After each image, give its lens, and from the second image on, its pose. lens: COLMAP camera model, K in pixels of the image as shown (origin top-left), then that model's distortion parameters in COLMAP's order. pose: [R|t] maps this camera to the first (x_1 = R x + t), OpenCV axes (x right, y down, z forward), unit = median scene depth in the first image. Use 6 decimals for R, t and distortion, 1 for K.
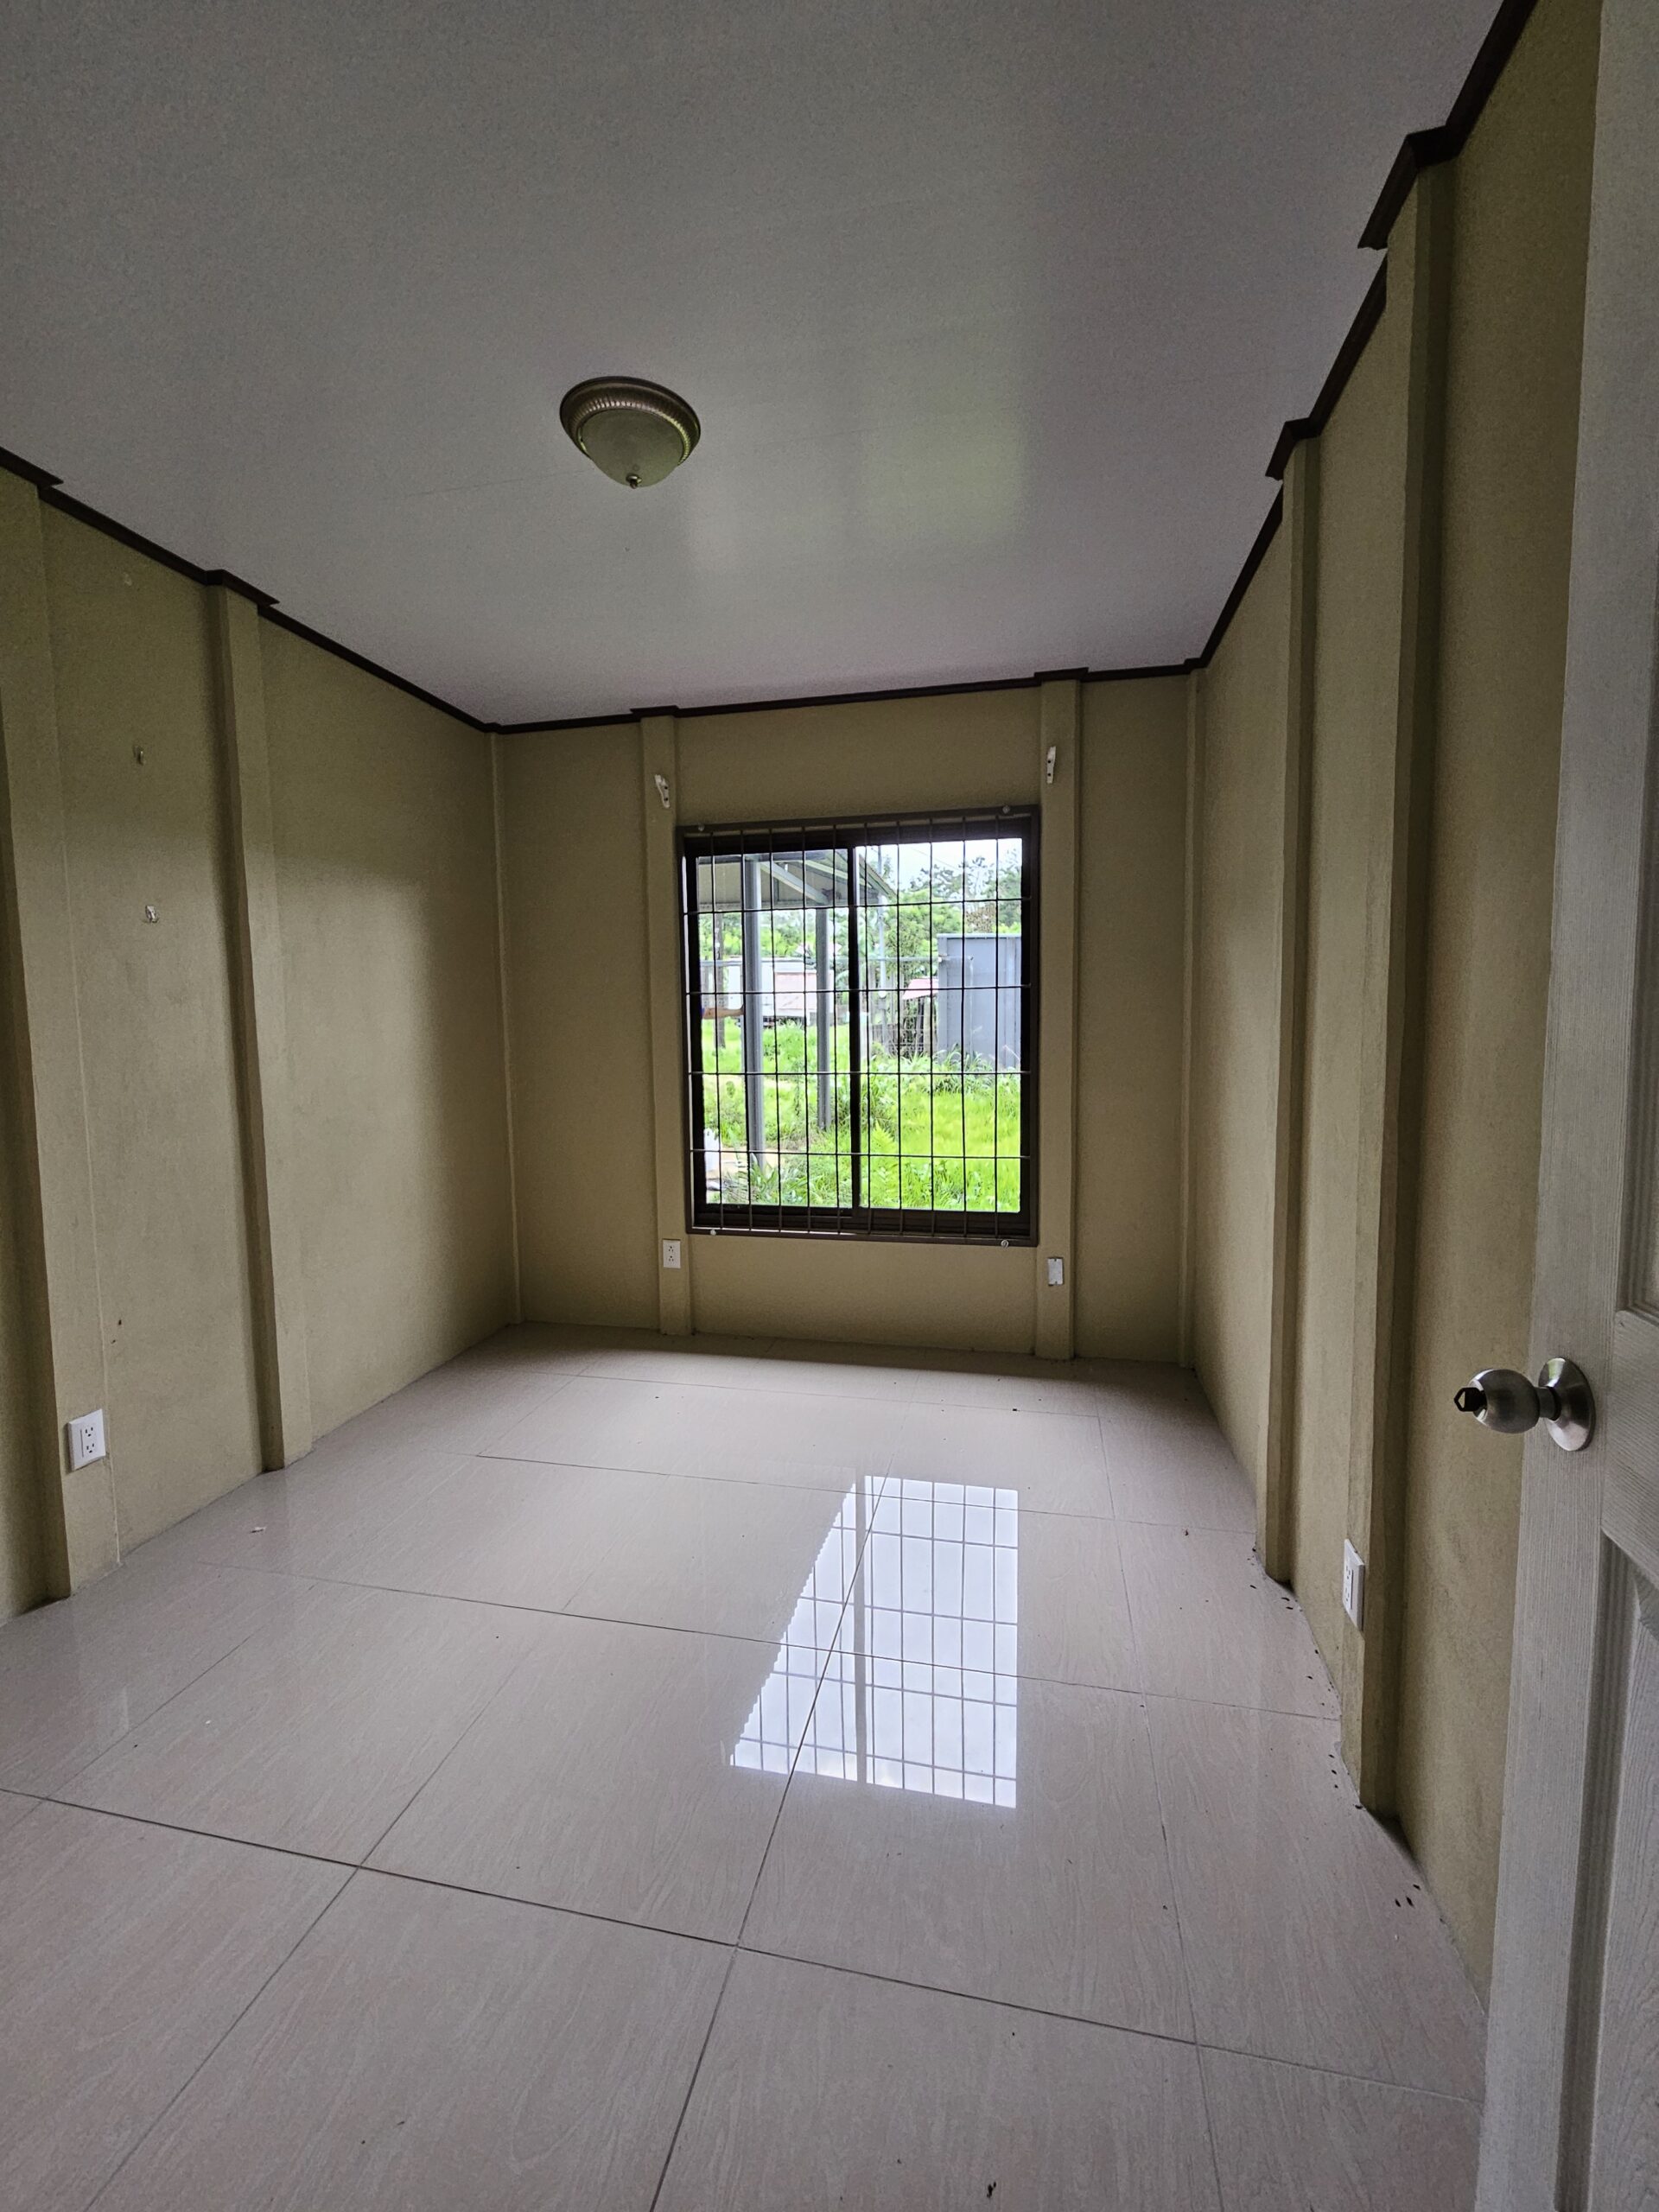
lens RADIAL K [[917.7, 0, 828.5], [0, 917.7, 1065.0], [0, 0, 1]] dist [-0.012066, 0.000454]
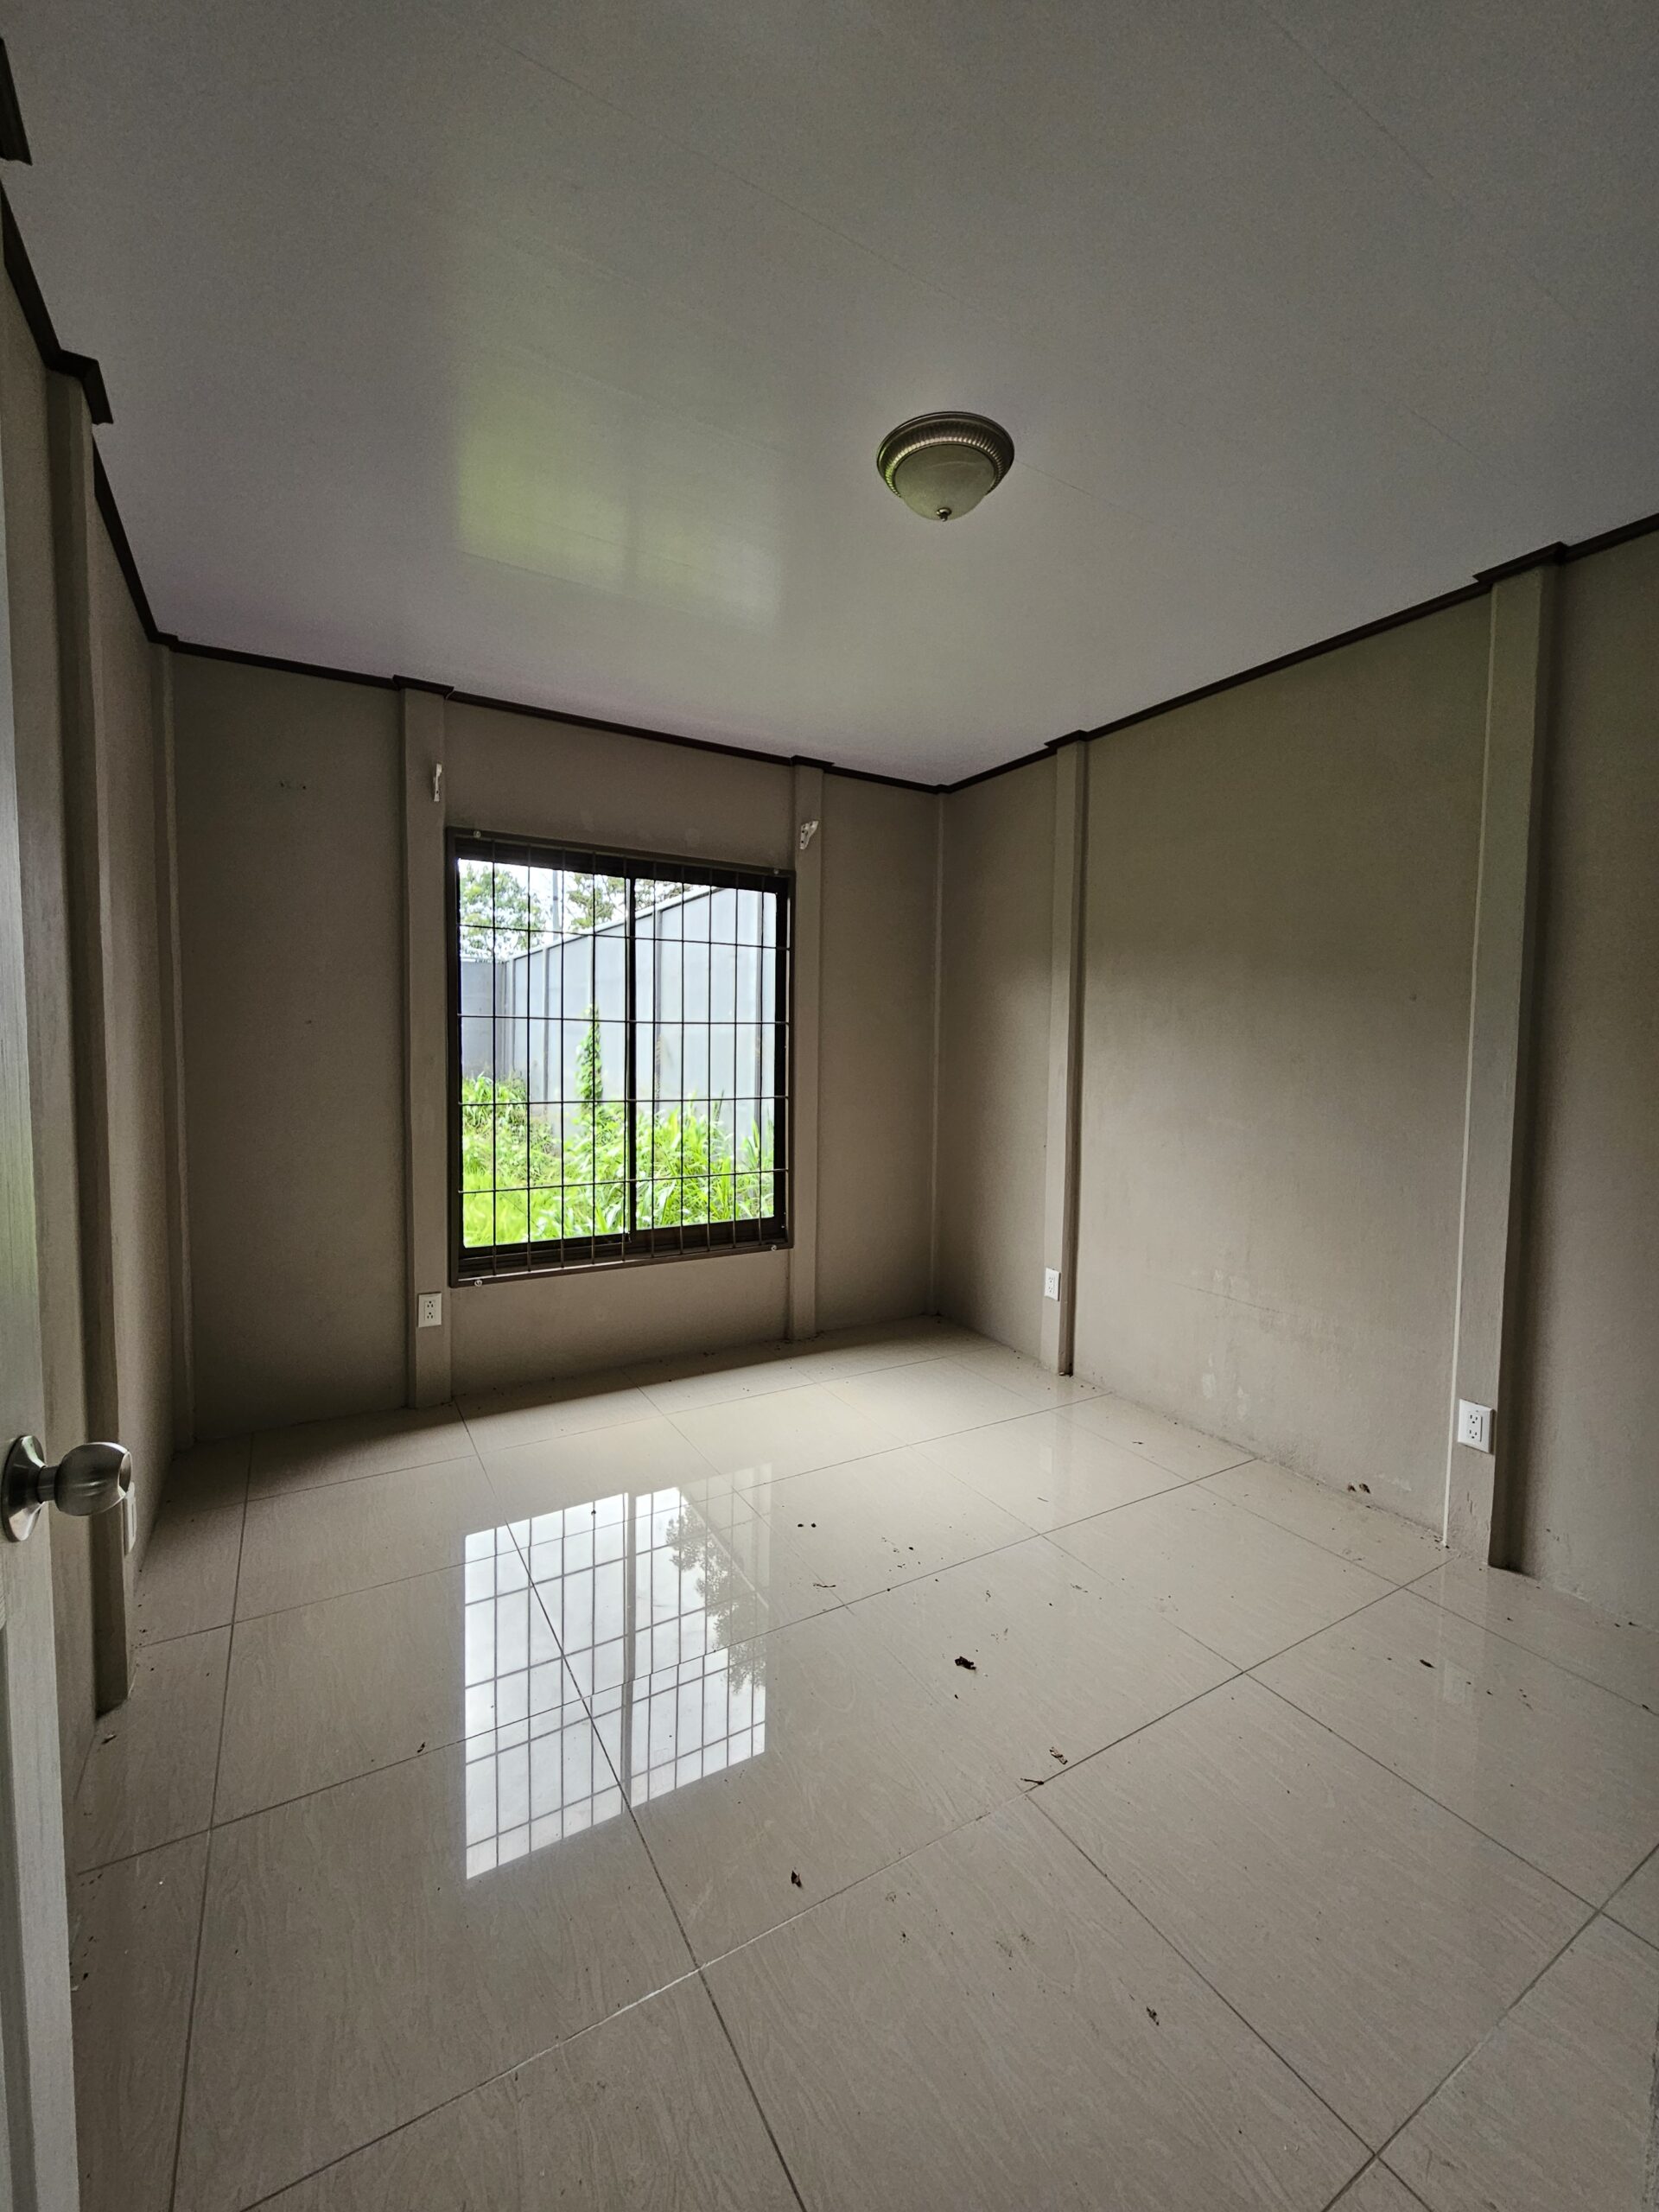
lens RADIAL K [[912.7, 0, 824.3], [0, 912.7, 1098.5], [0, 0, 1]] dist [0.027087, -0.011448]
pose [[0.731594, -0.018475, 0.681490, -0.518893], [0.017311, 0.999814, 0.008521, 0.001545], [-0.681521, 0.005563, 0.731777, 0.110784]]
